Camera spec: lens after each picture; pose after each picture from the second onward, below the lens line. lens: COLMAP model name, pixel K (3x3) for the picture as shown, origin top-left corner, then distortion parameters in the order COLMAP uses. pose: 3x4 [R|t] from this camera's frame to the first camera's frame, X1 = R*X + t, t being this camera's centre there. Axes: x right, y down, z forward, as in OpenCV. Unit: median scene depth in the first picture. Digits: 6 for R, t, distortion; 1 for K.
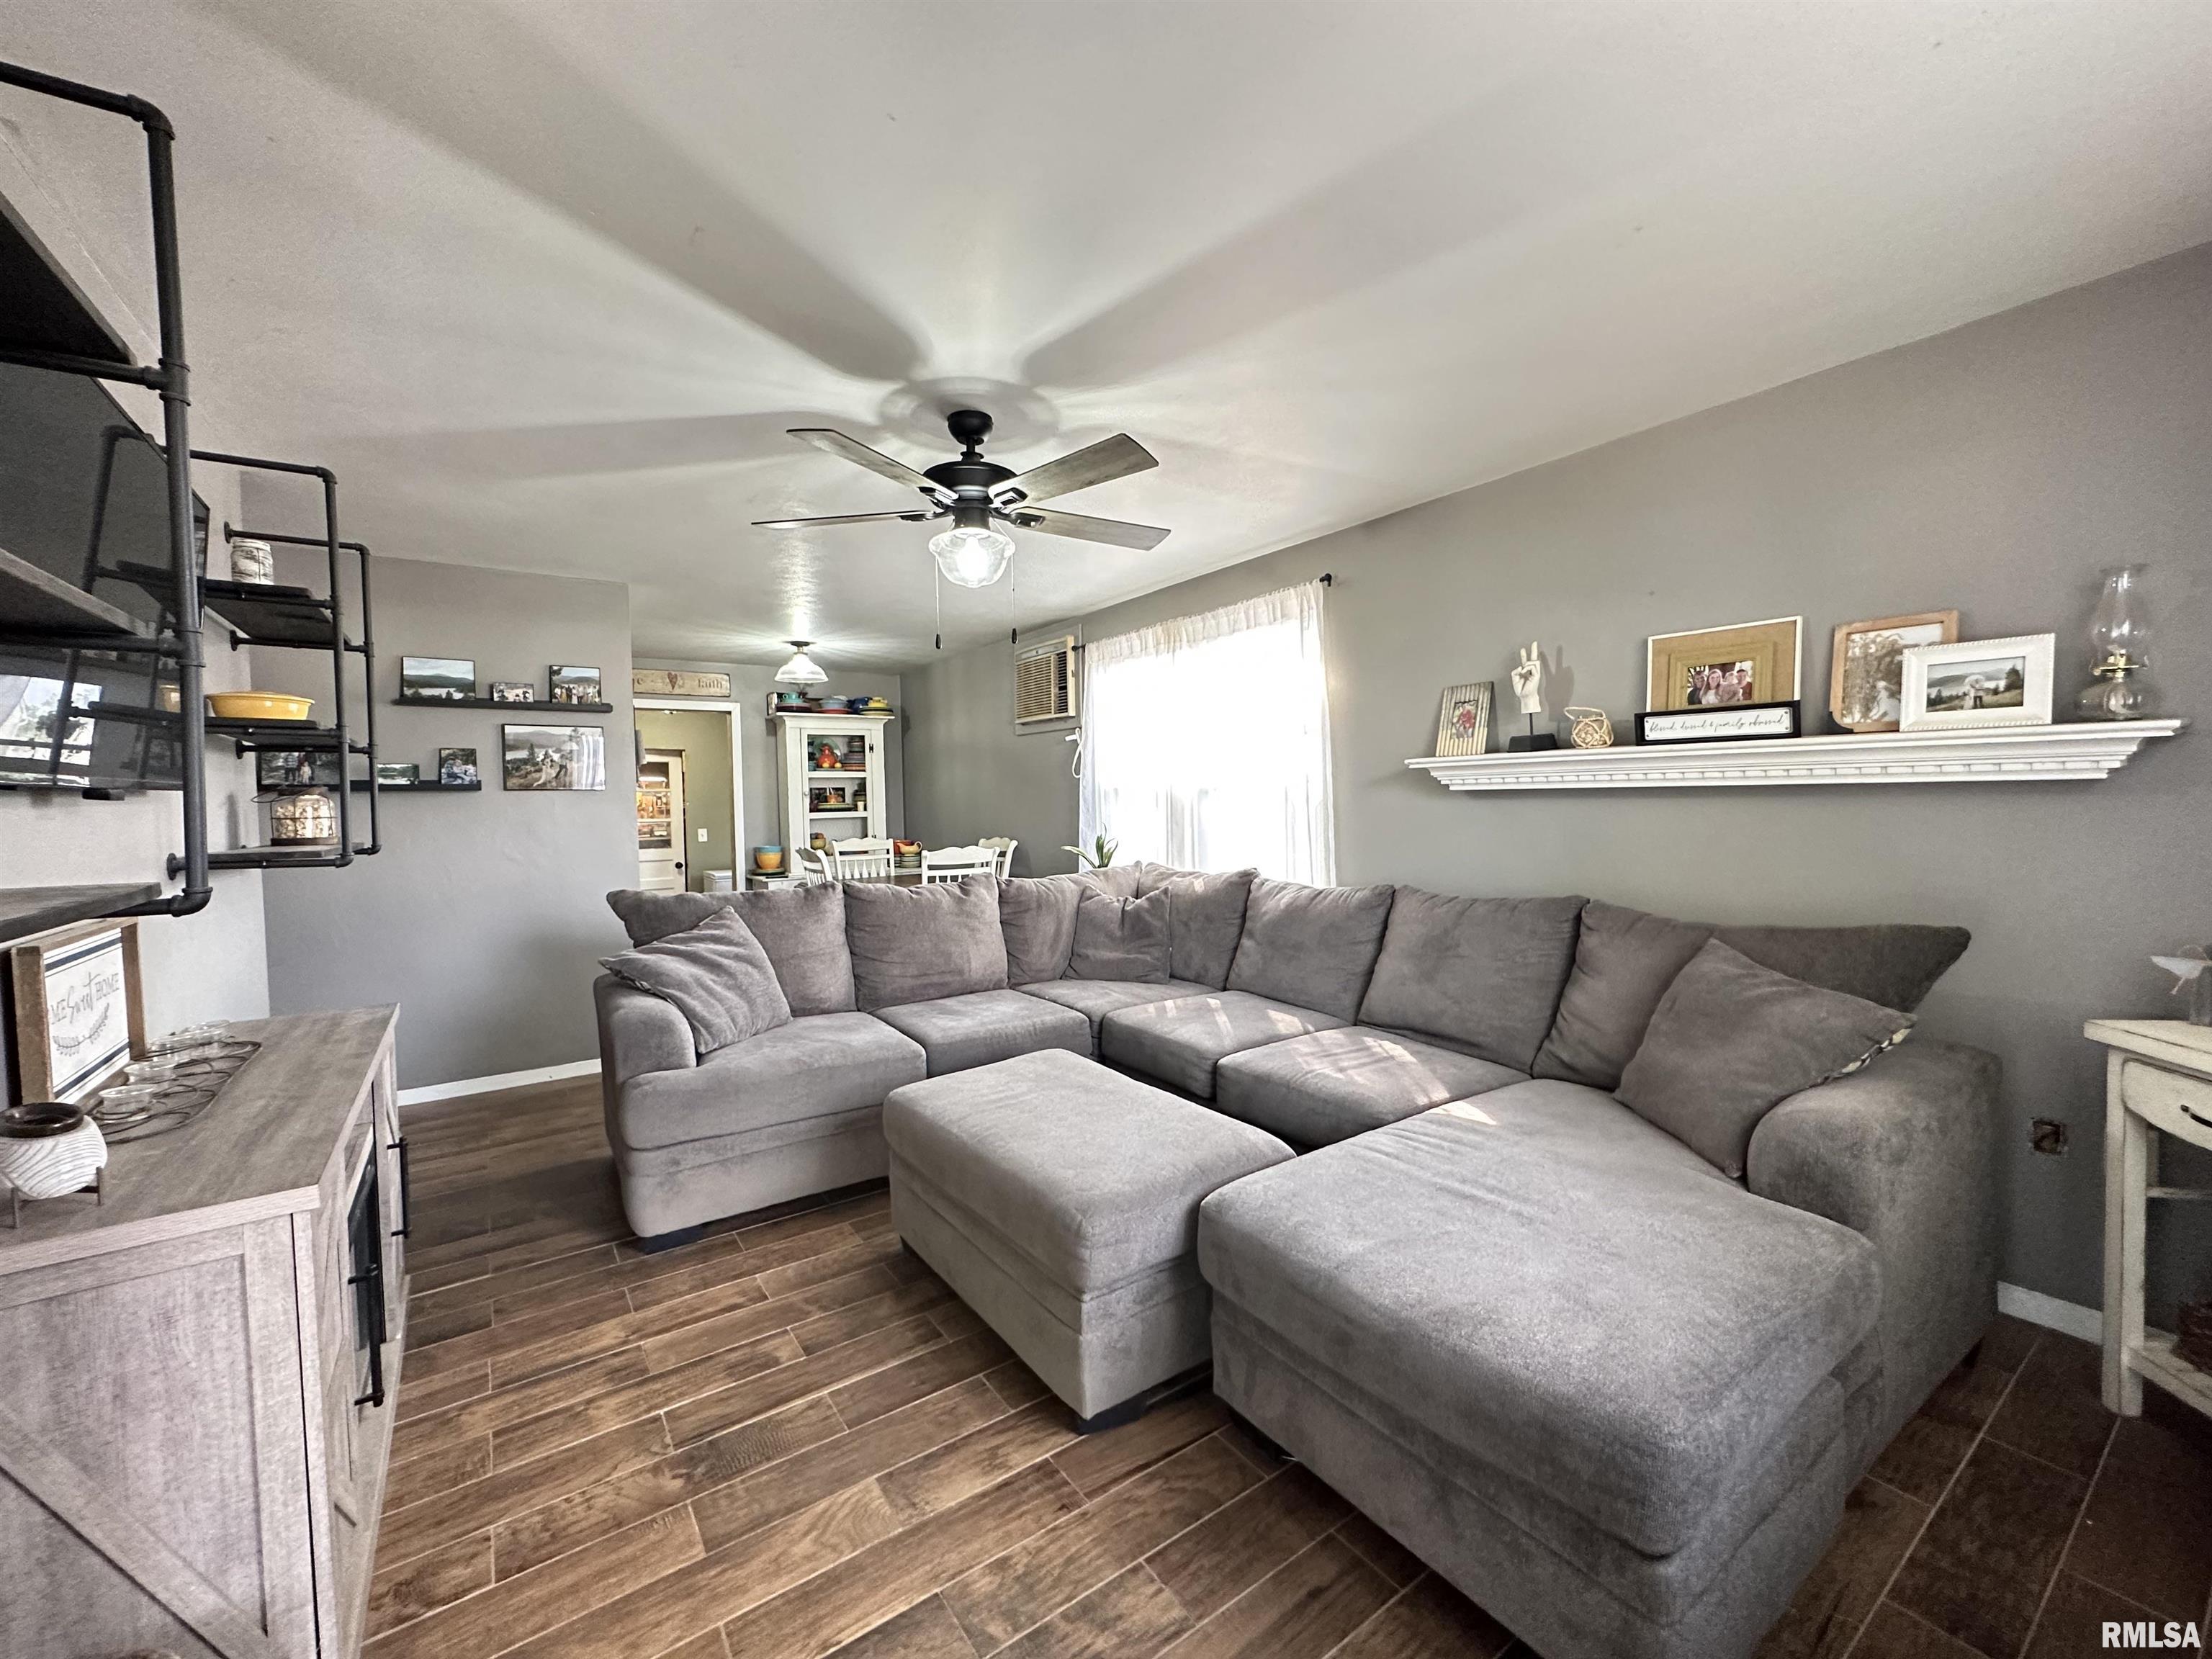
lens RADIAL K [[889.1, 0, 1108.9], [0, 889.1, 843.2], [0, 0, 1]] dist [0.000018, -0.000001]
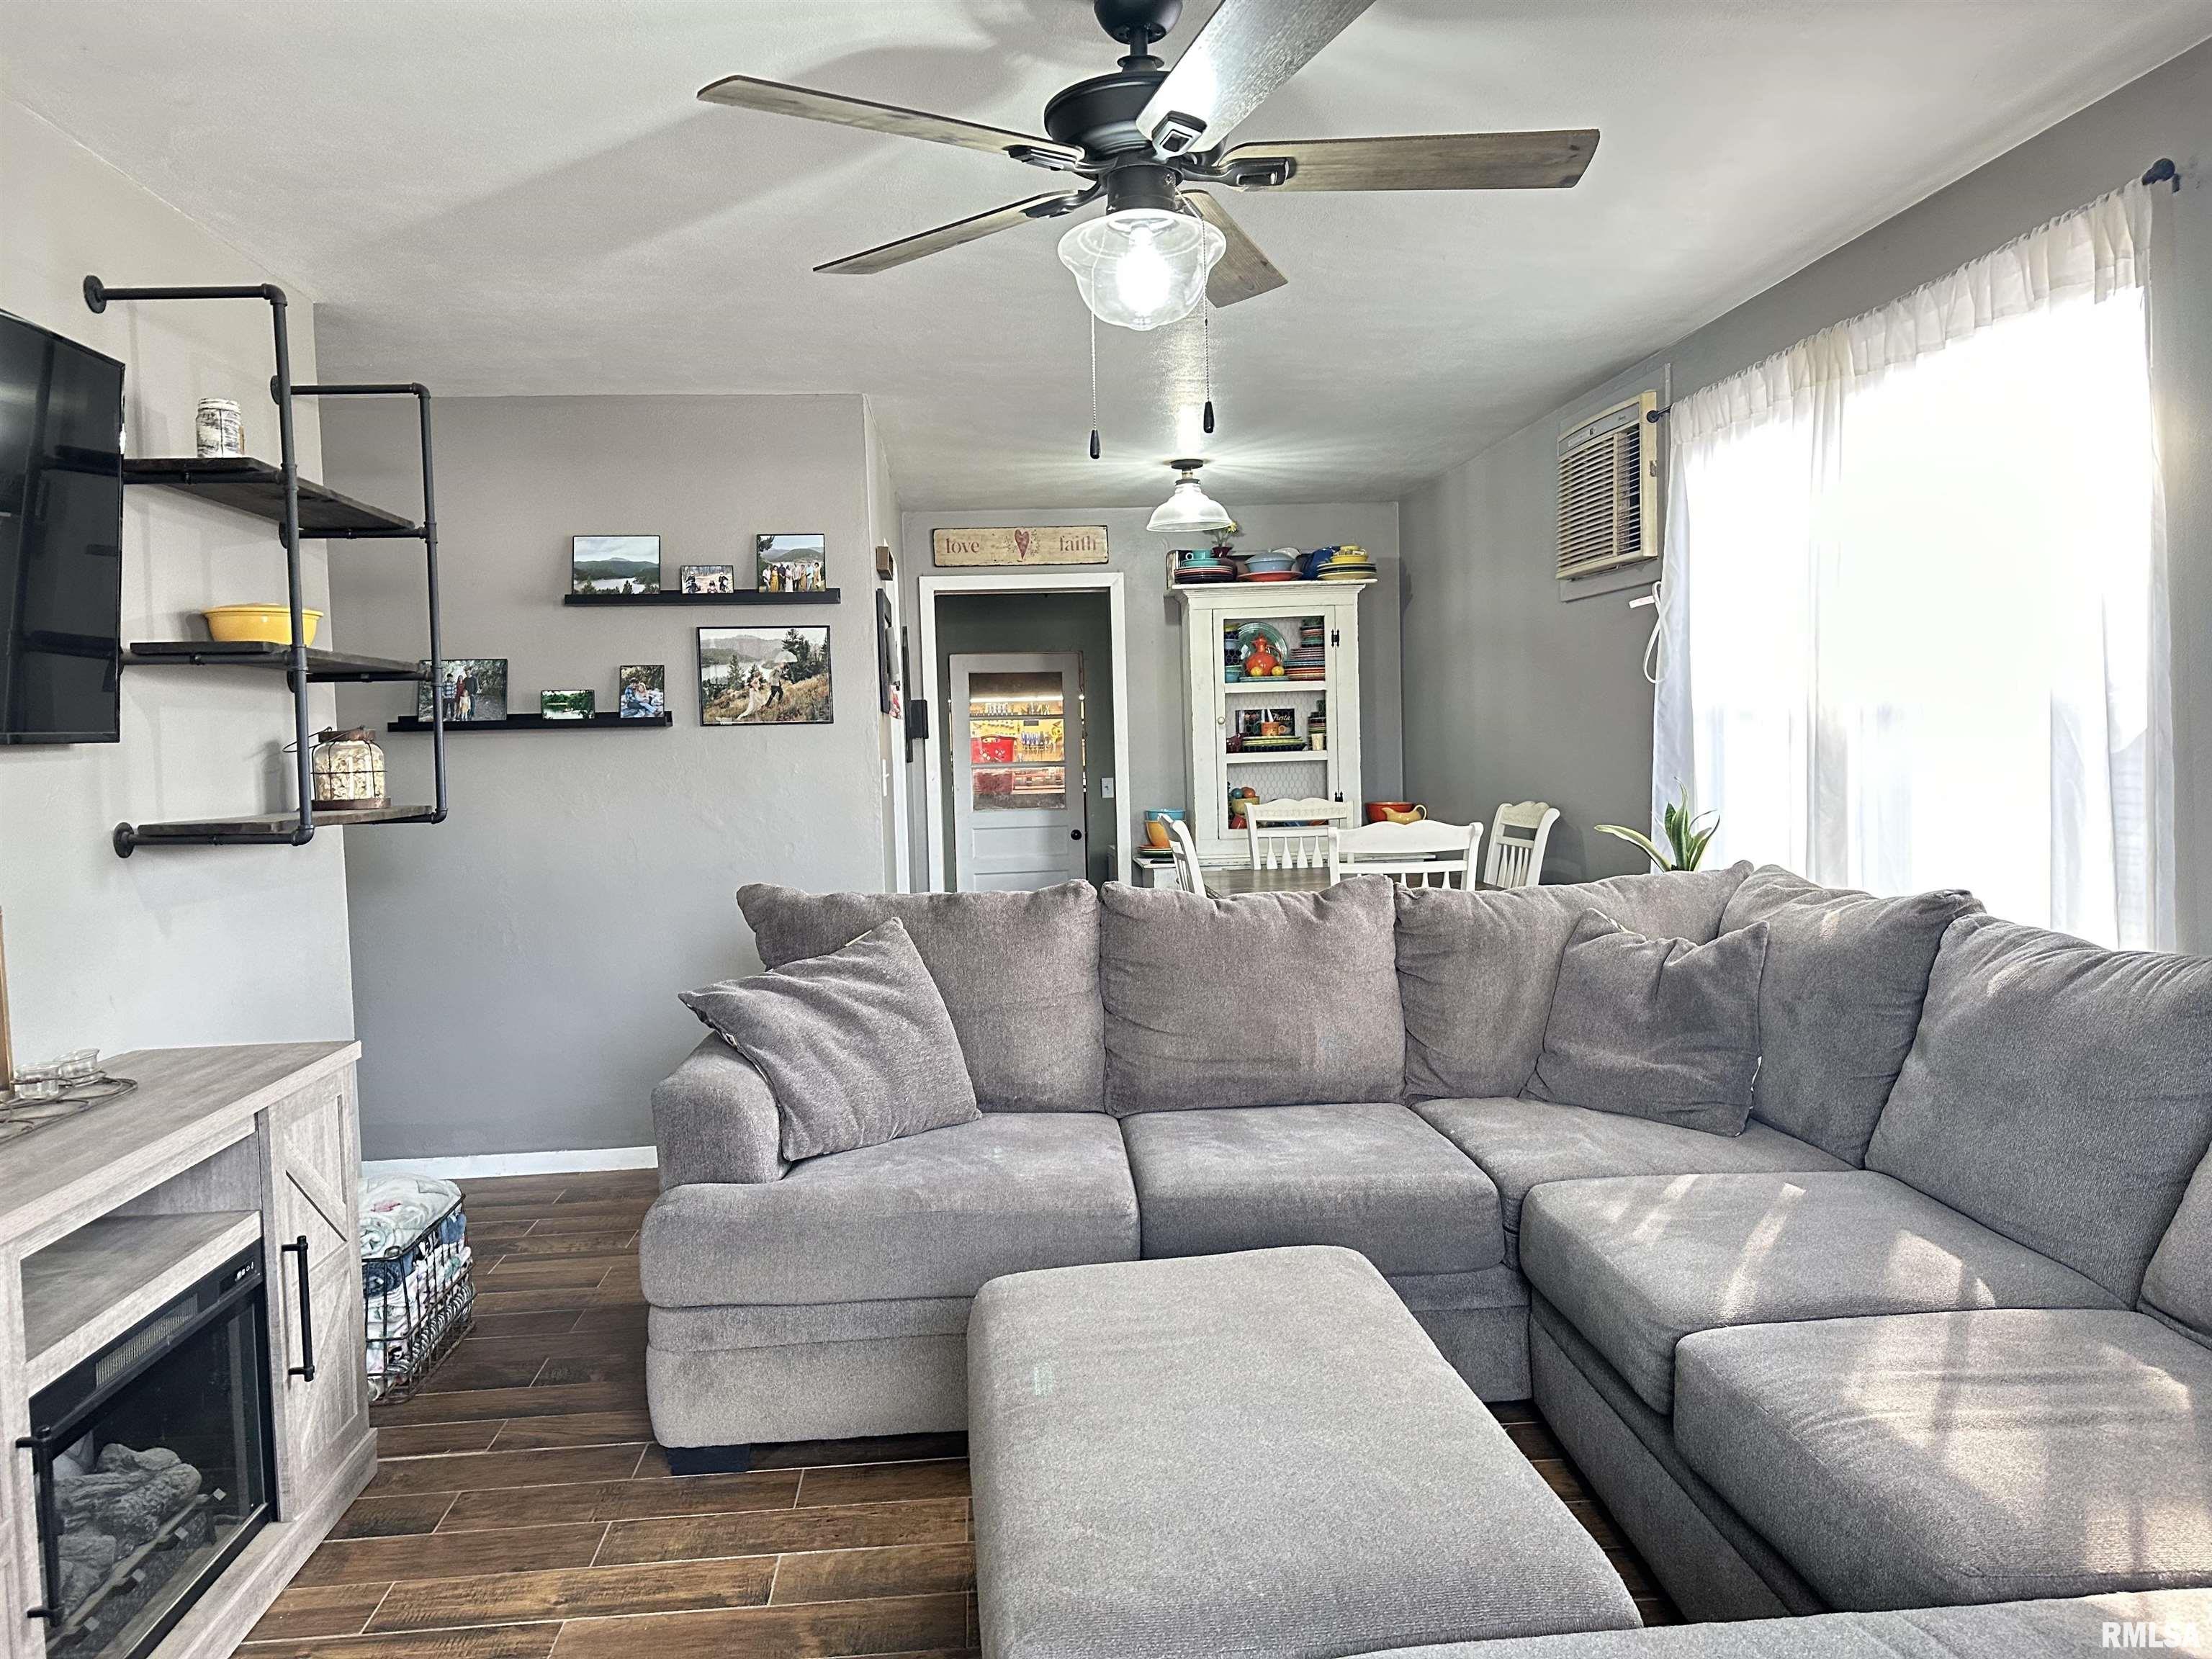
lens RADIAL K [[1543.8, 0, 1106.0], [0, 1543.8, 829.5], [0, 0, 1]] dist [0.134716, -0.214785]
pose [[0.857342, 0.025215, -0.514129, 0.203571], [-0.014216, 0.999578, 0.025317, -0.015389], [0.514551, -0.014396, 0.857339, 0.145972]]
